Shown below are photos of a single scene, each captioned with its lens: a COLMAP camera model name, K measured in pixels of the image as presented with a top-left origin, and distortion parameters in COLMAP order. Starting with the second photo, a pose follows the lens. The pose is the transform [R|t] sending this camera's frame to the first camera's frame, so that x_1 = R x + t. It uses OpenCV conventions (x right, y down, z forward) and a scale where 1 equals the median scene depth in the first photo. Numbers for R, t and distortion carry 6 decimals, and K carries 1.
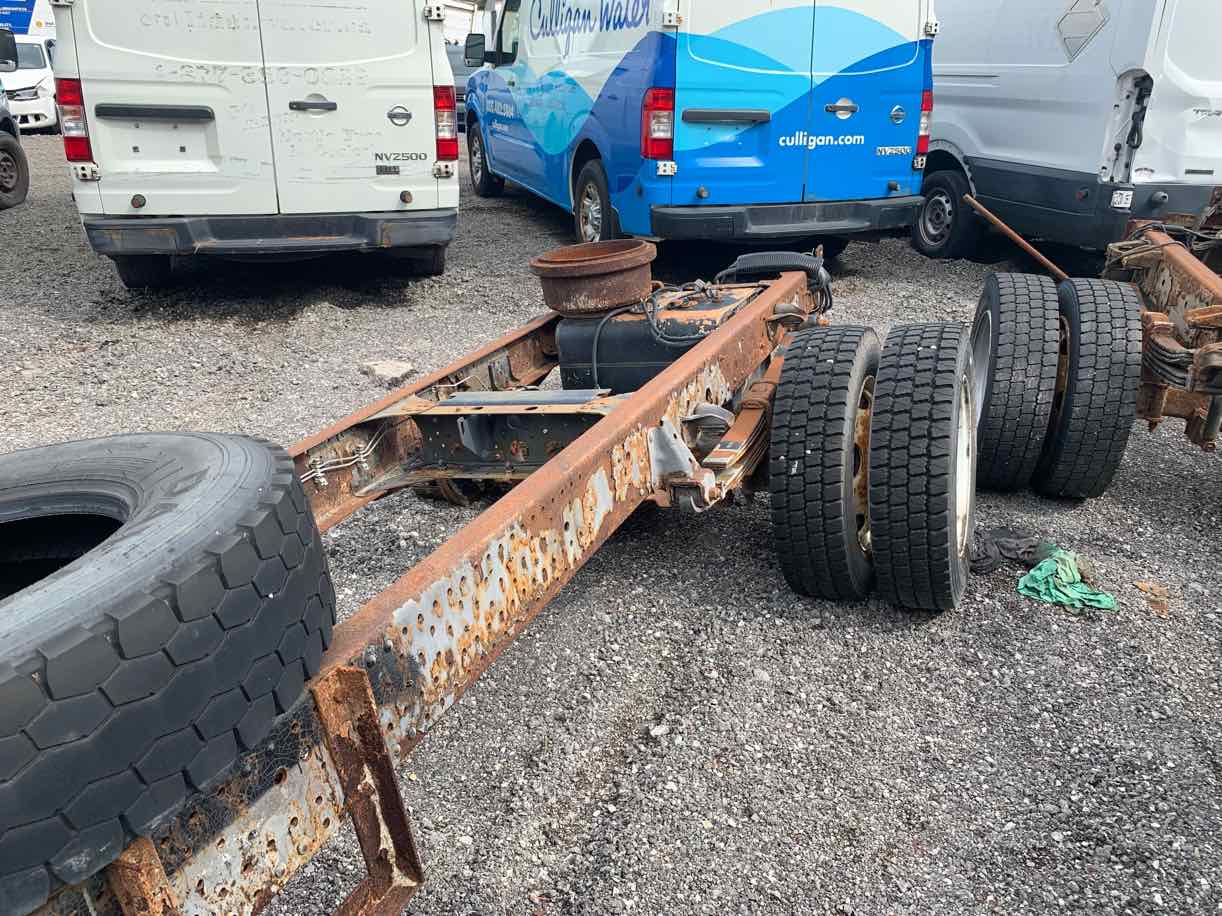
lens RADIAL K [[933.5, 0, 609.1], [0, 933.5, 457.8], [0, 0, 1]] dist [-0.003081, -0.002978]
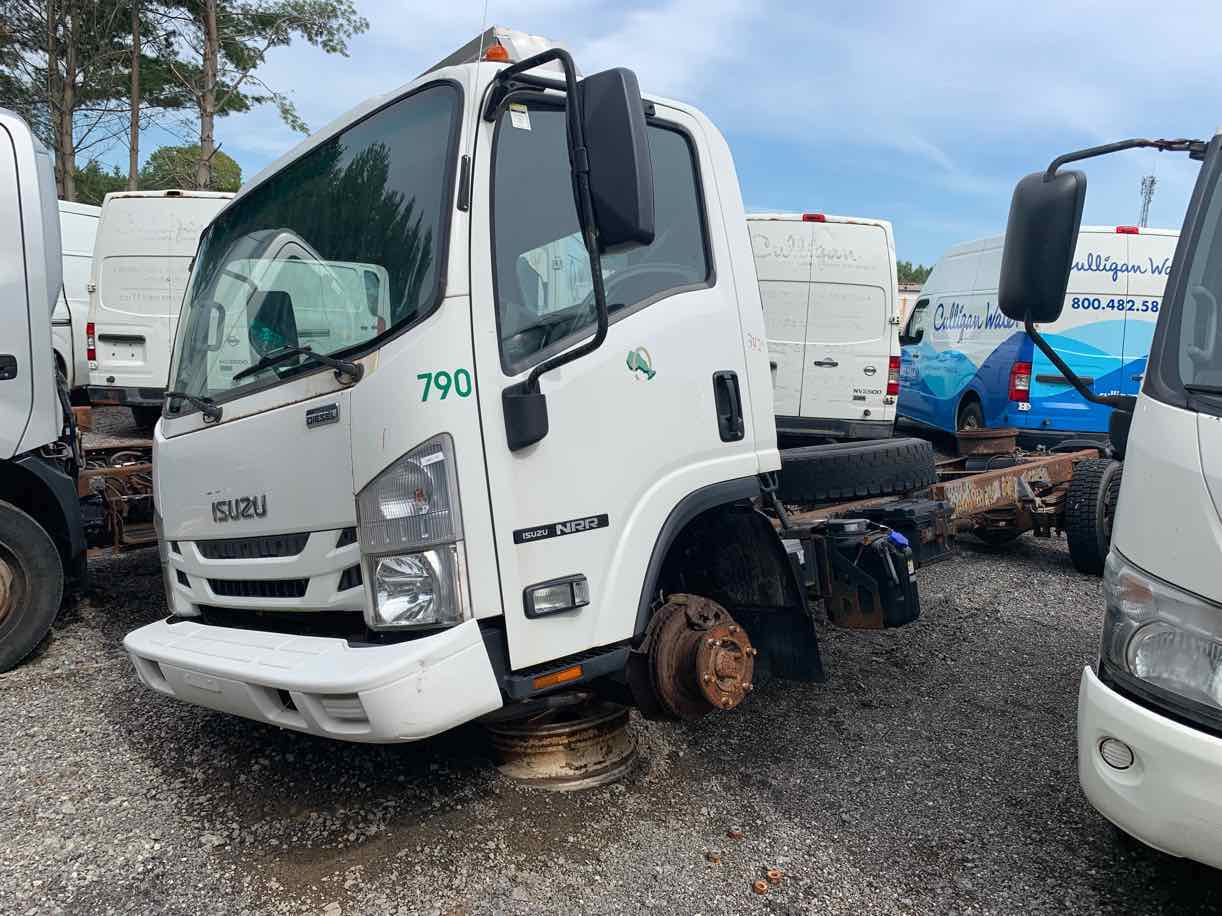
lens RADIAL K [[933.5, 0, 611.8], [0, 933.5, 455.4], [0, 0, 1]] dist [-0.003081, -0.002978]
pose [[0.936614, 0.072492, -0.342783, -0.055614], [-0.162081, 0.957027, -0.240477, 0.321048], [0.310620, 0.280792, 0.908114, -0.789321]]
